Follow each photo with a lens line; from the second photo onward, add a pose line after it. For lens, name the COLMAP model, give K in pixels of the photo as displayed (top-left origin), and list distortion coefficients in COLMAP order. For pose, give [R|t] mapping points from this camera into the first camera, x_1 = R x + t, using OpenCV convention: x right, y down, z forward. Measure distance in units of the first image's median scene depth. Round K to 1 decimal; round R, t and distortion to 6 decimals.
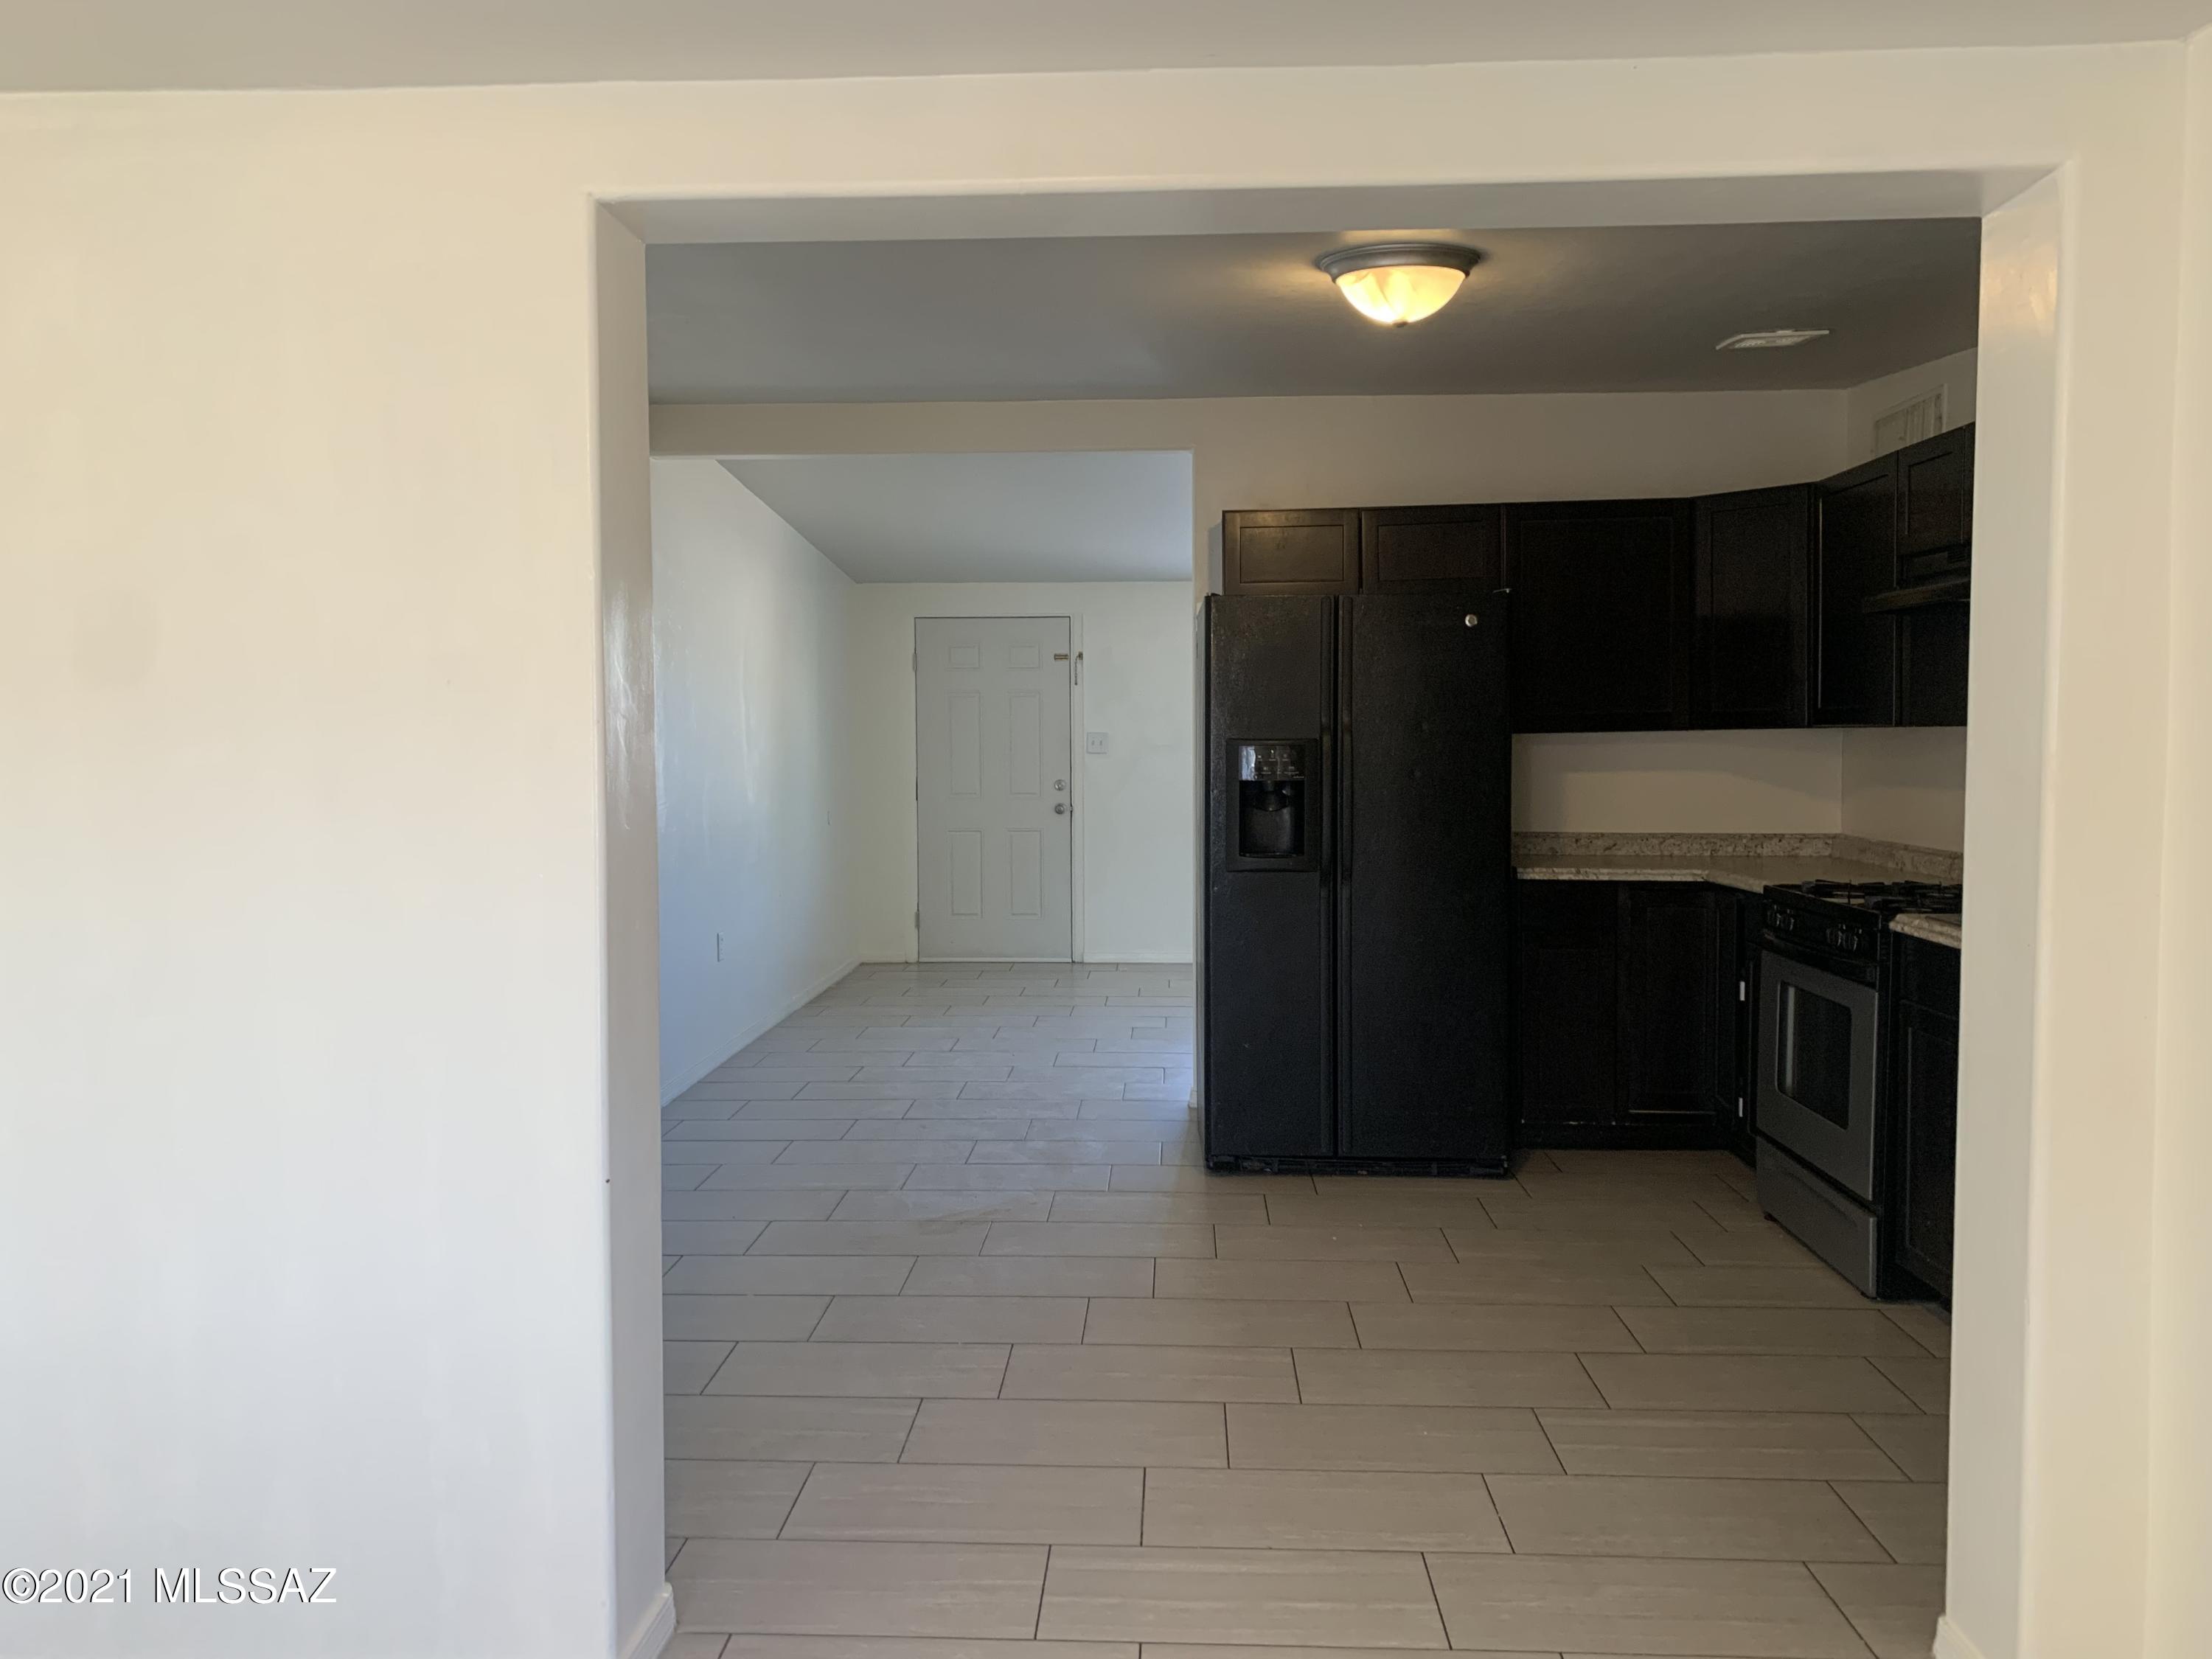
lens RADIAL K [[1699.6, 0, 1106.4], [0, 1699.6, 820.7], [0, 0, 1]] dist [0.062264, -0.067026]
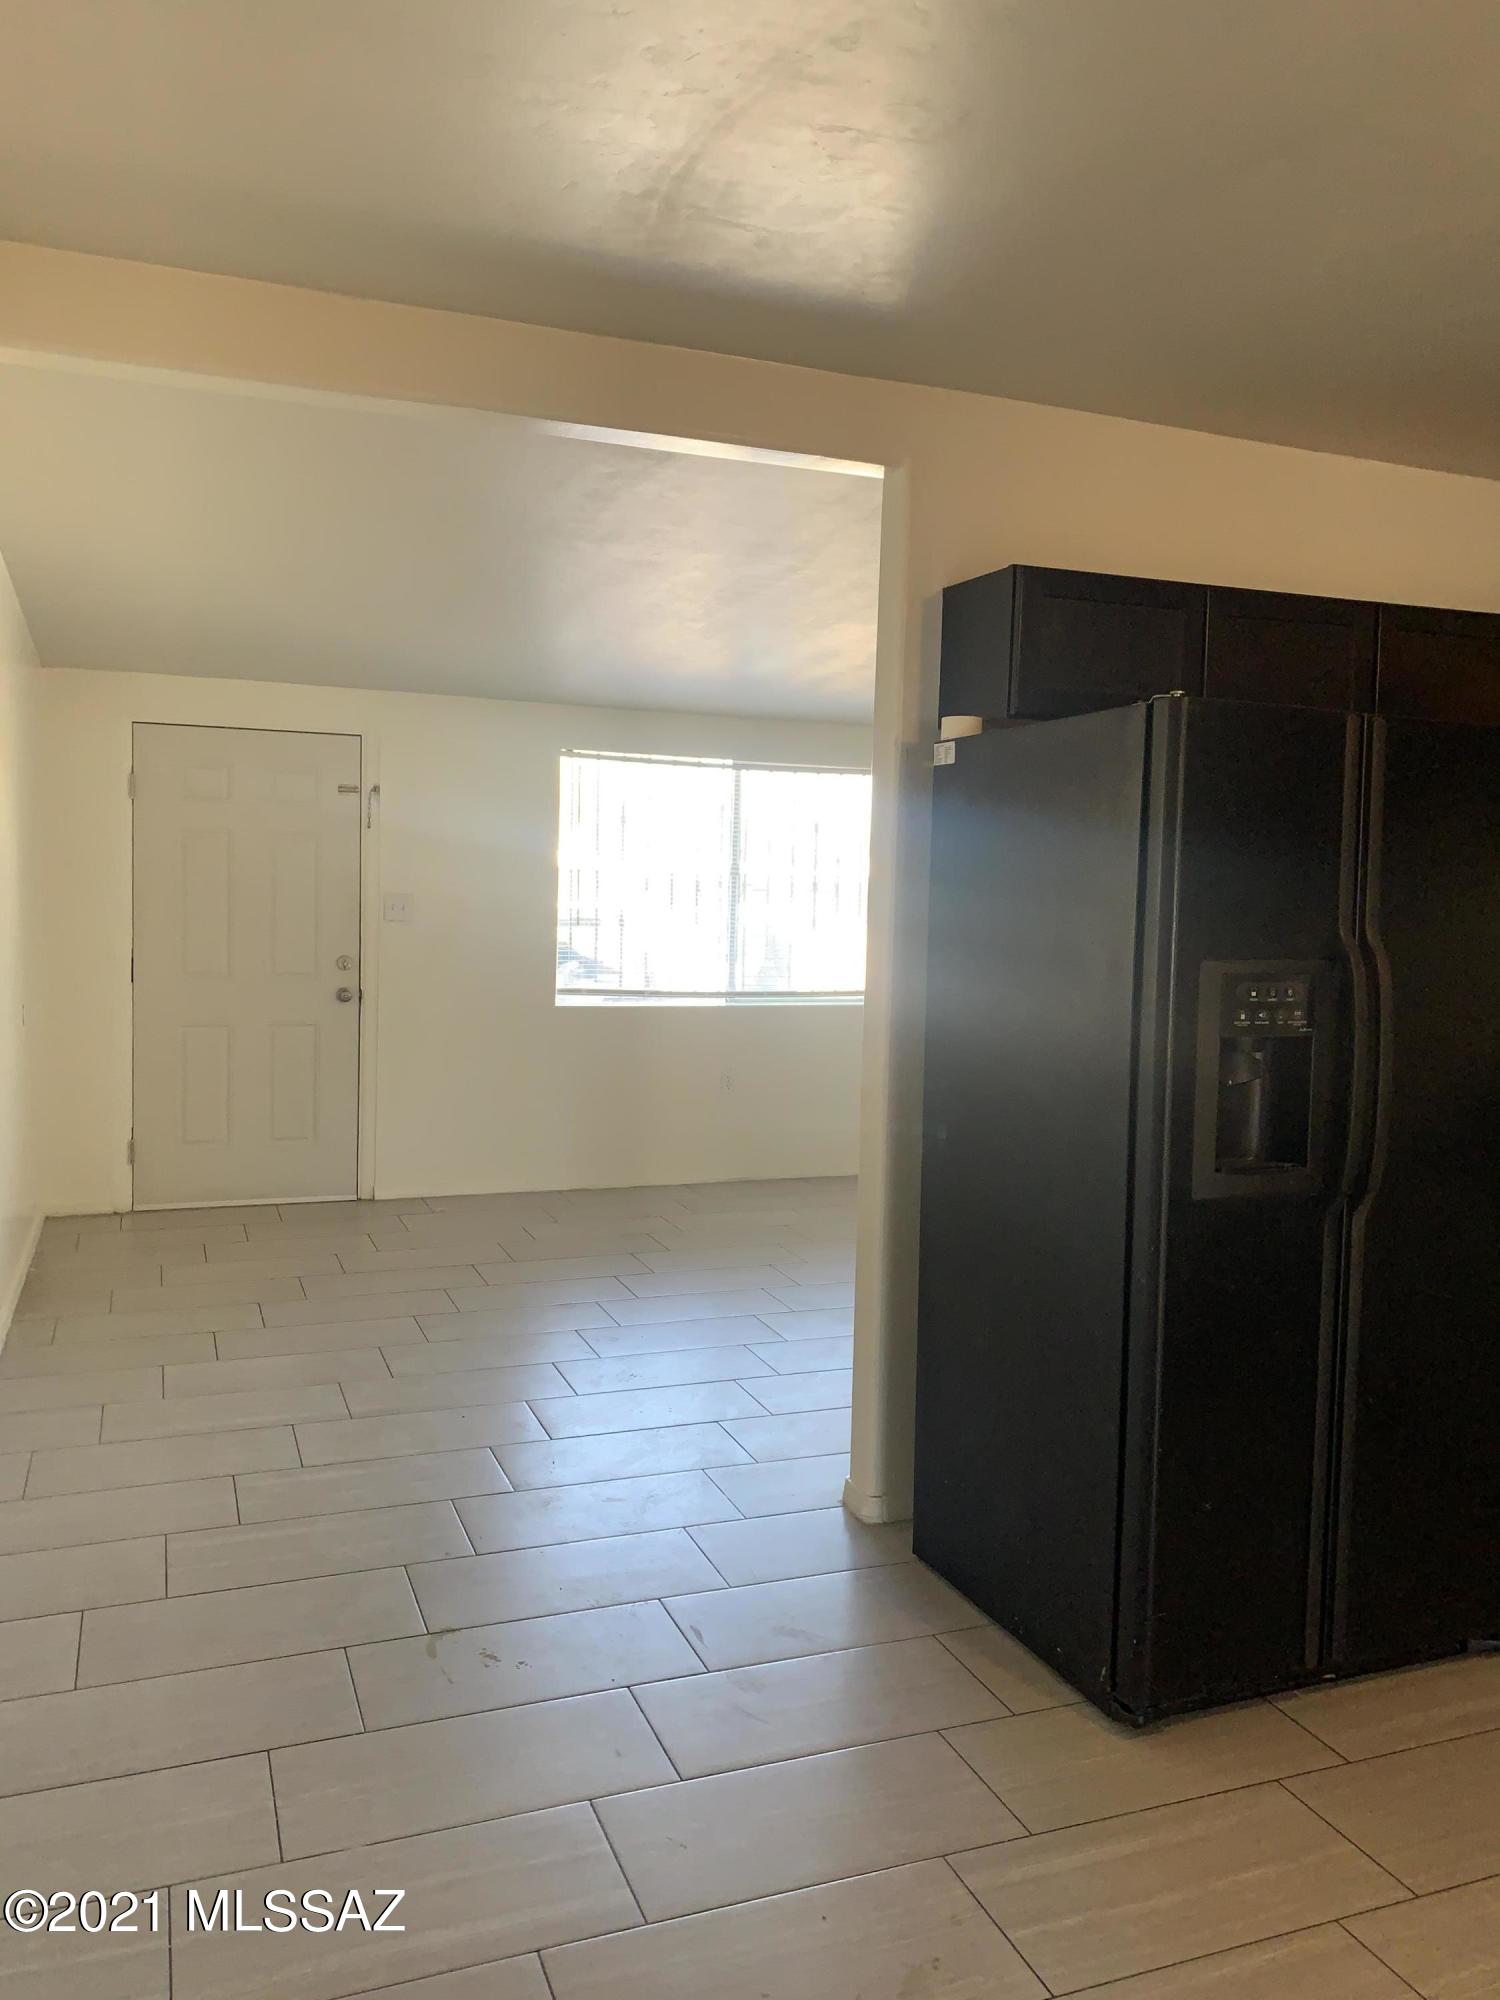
lens RADIAL K [[1535.9, 0, 744.8], [0, 1535.9, 985.0], [0, 0, 1]] dist [0.069111, -0.161878]
pose [[0.914196, 0.001727, 0.405269, -0.254185], [-0.009885, 0.999788, 0.018038, -0.045368], [-0.405152, -0.020497, 0.914020, 0.571634]]
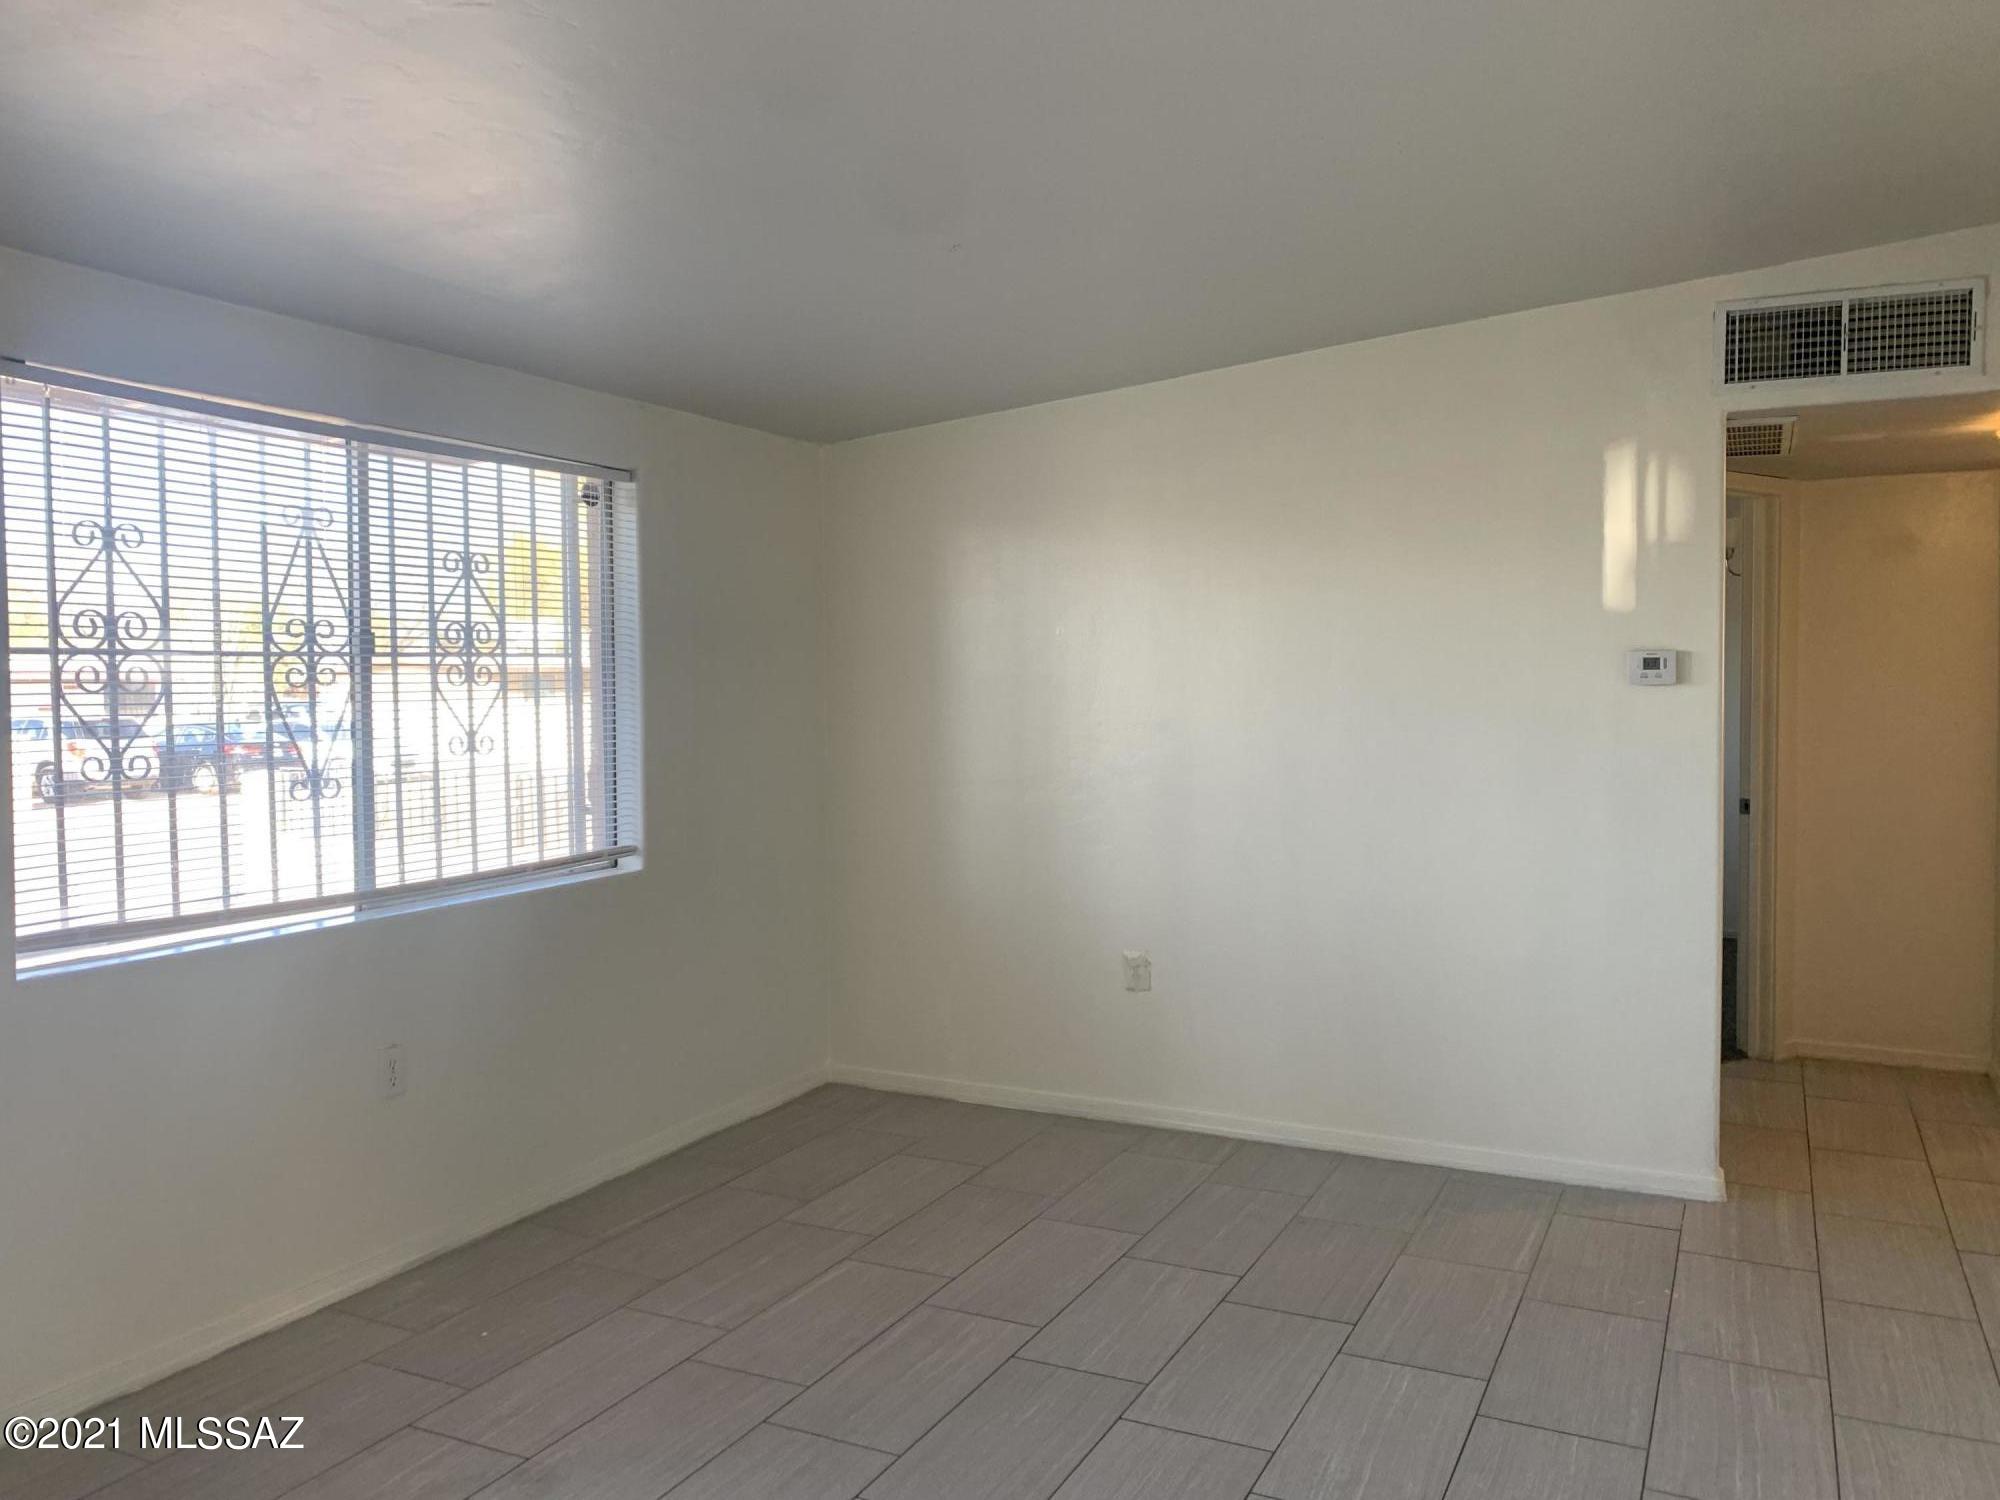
lens RADIAL K [[1536.7, 0, 1000.4], [0, 1536.7, 742.0], [0, 0, 1]] dist [0.062264, -0.067026]
pose [[0.391919, -0.034480, 0.919353, -0.227980], [0.045767, 0.998791, 0.017949, -0.079215], [-0.918861, 0.035042, 0.393023, 1.282759]]
